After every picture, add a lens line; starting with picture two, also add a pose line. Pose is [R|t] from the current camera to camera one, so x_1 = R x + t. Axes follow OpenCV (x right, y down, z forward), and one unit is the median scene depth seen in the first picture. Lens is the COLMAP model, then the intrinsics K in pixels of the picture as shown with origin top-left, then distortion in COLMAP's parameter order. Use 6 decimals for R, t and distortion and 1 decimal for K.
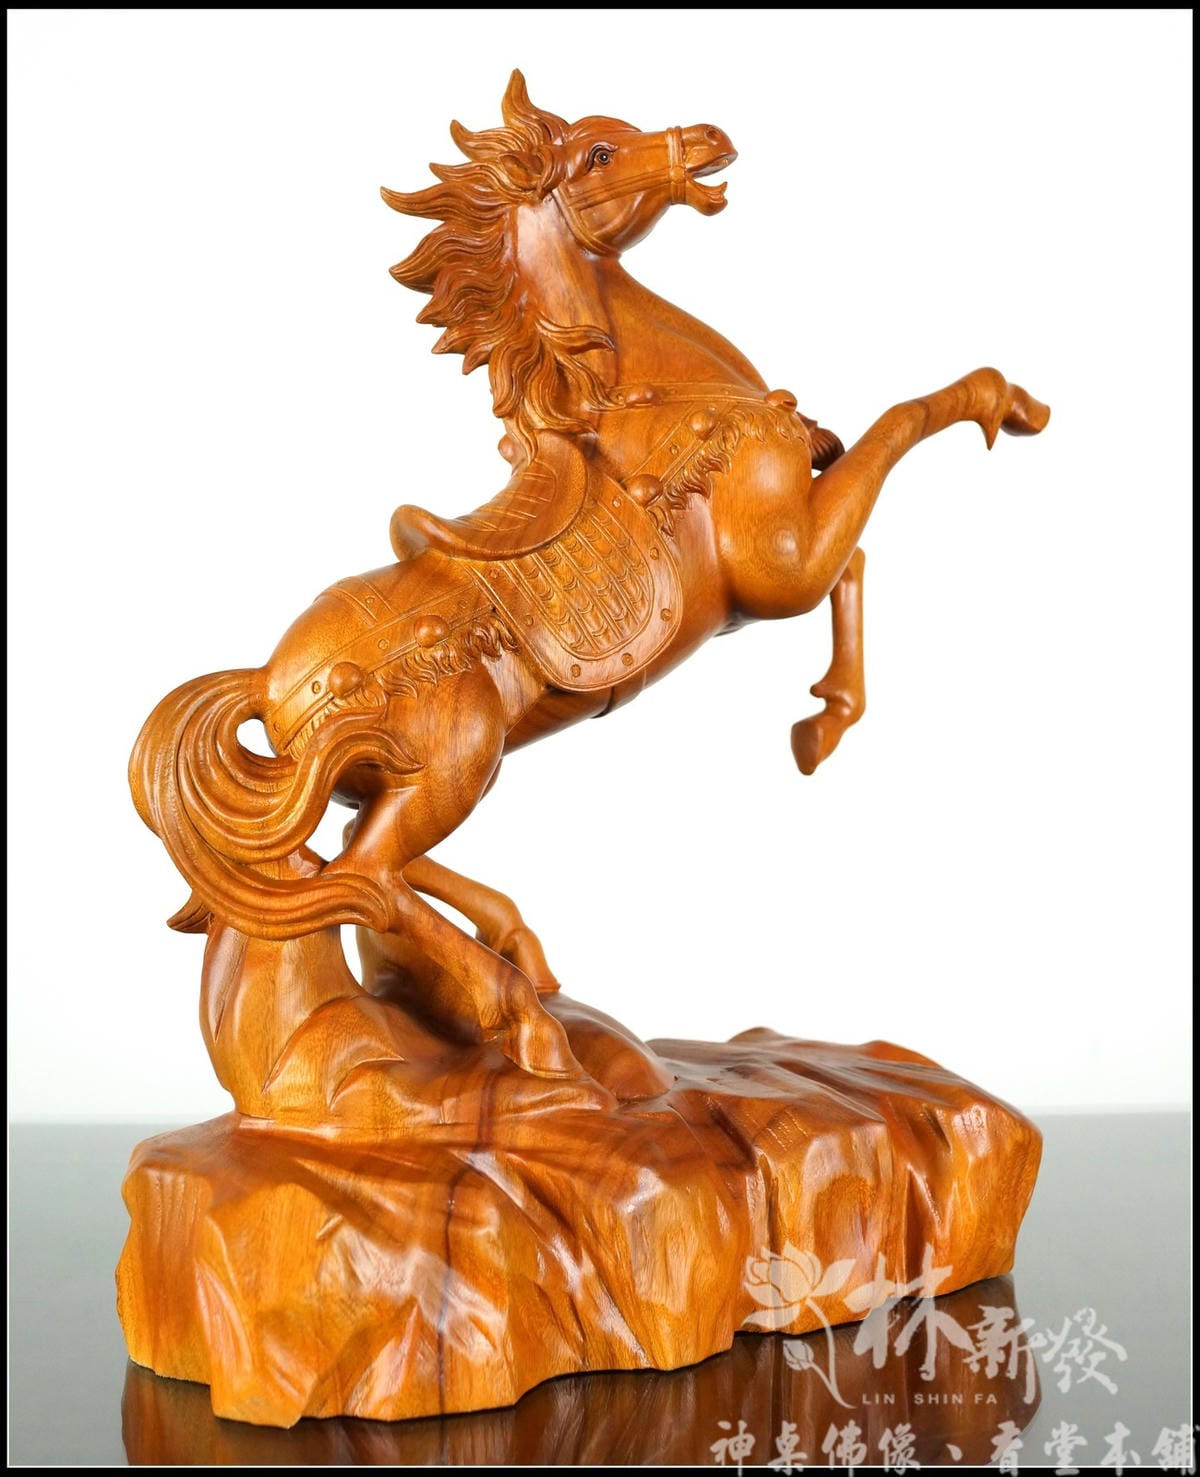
lens RADIAL K [[1909.9, 0, 600.0], [0, 1909.9, 738.5], [0, 0, 1]] dist [-0.067036, 0.004314]
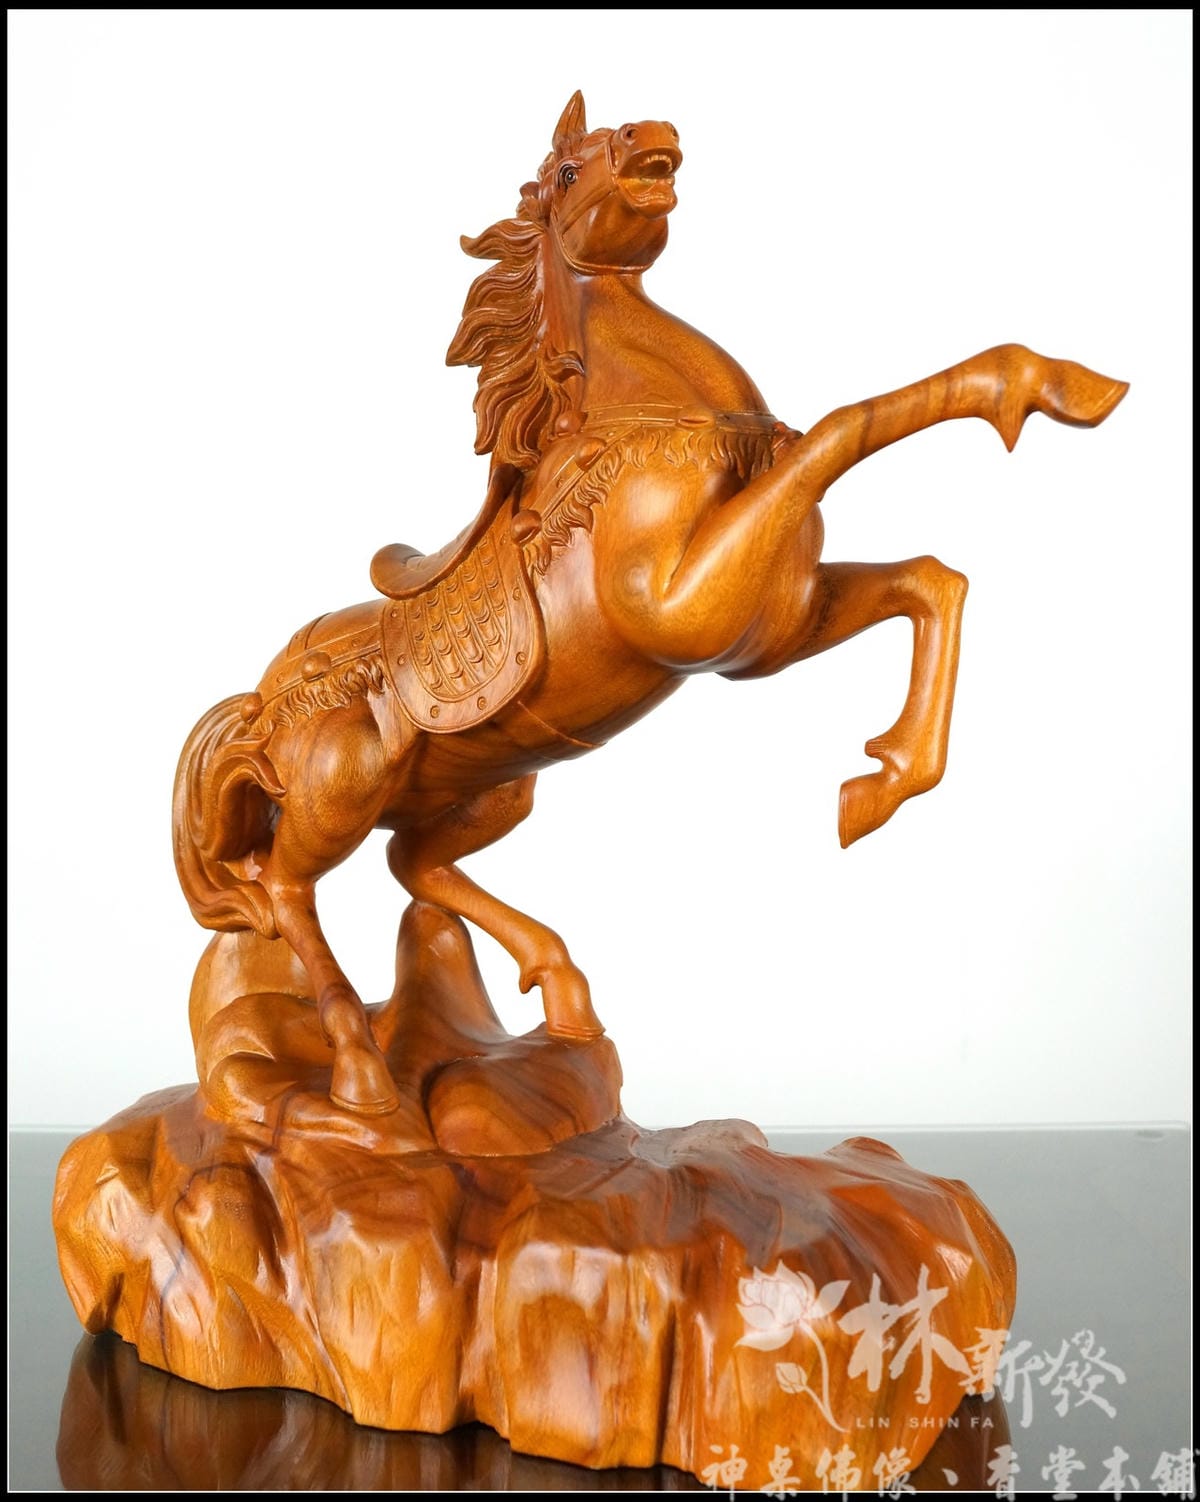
lens RADIAL K [[1979.8, 0, 598.5], [0, 1979.8, 640.3], [0, 0, 1]] dist [-0.068662, -0.007846]
pose [[0.571651, 0.035277, -0.819738, 0.834032], [-0.051329, 0.998656, 0.007181, -0.079846], [0.818890, 0.037971, 0.572694, 0.449648]]
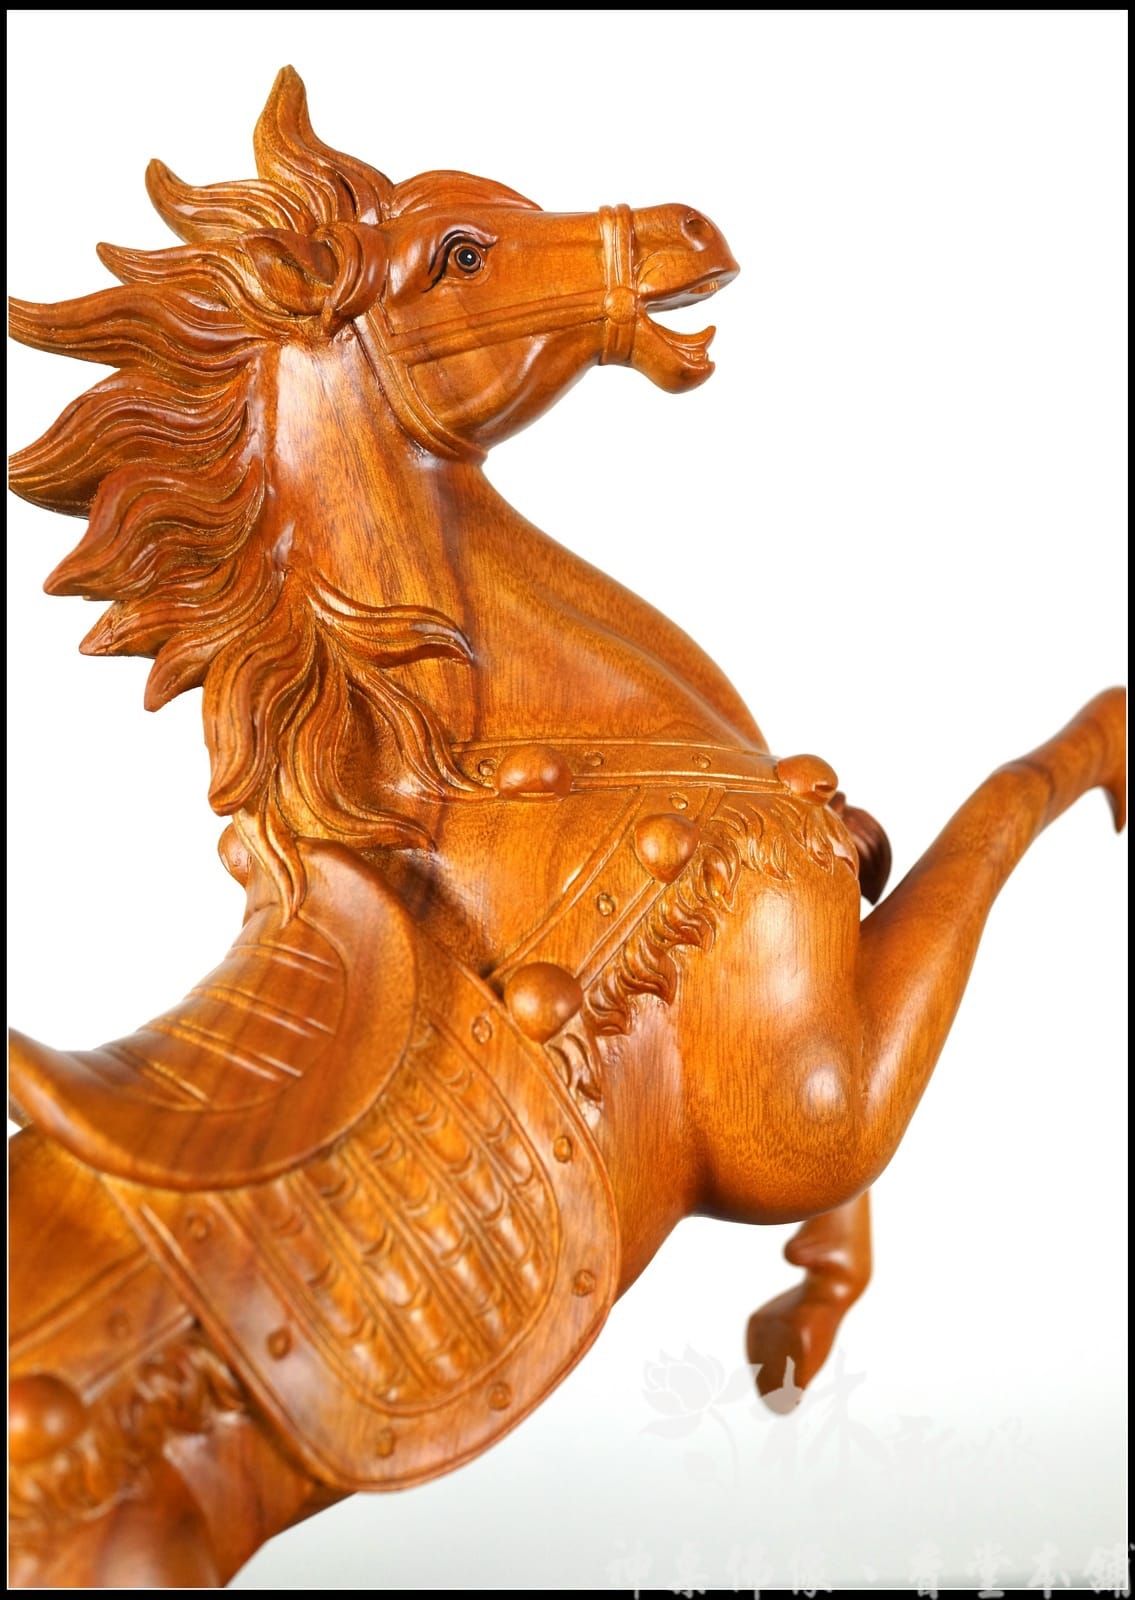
lens RADIAL K [[1736.6, 0, 570.6], [0, 1736.6, 736.2], [0, 0, 1]] dist [-0.070825, -0.032243]
pose [[0.988039, 0.035751, 0.150003, -0.033086], [-0.032531, 0.999186, -0.023866, -0.177469], [-0.150734, 0.018700, 0.988398, 0.572703]]
